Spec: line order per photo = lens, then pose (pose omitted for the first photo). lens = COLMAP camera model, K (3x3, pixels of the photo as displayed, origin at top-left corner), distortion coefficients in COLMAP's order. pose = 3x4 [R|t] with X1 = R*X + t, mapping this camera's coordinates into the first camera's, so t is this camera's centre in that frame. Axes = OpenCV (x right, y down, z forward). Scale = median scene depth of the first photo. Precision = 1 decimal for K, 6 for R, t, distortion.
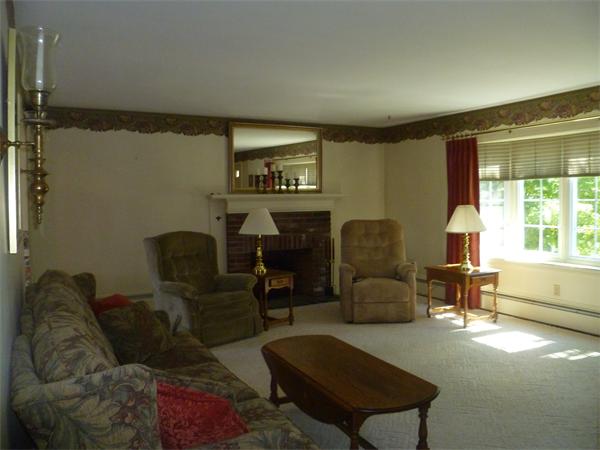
lens RADIAL K [[502.7, 0, 297.4], [0, 502.7, 223.7], [0, 0, 1]] dist [-0.064893, 0.015252]
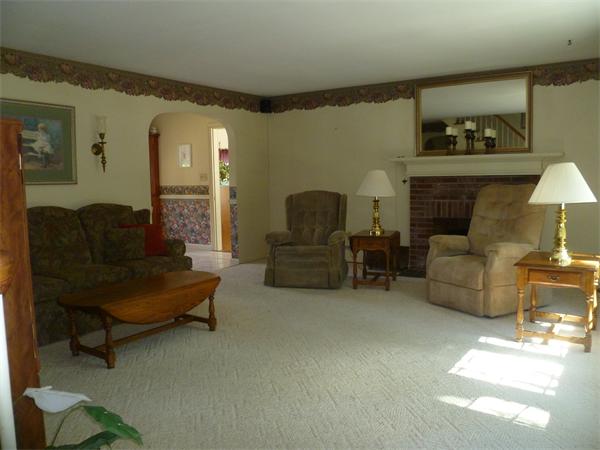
lens RADIAL K [[502.7, 0, 297.0], [0, 502.7, 225.4], [0, 0, 1]] dist [-0.064893, 0.015252]
pose [[0.524181, 0.086928, -0.847159, 0.595506], [-0.011744, 0.995420, 0.094875, -0.016200], [0.851526, -0.039782, 0.522801, 0.279372]]
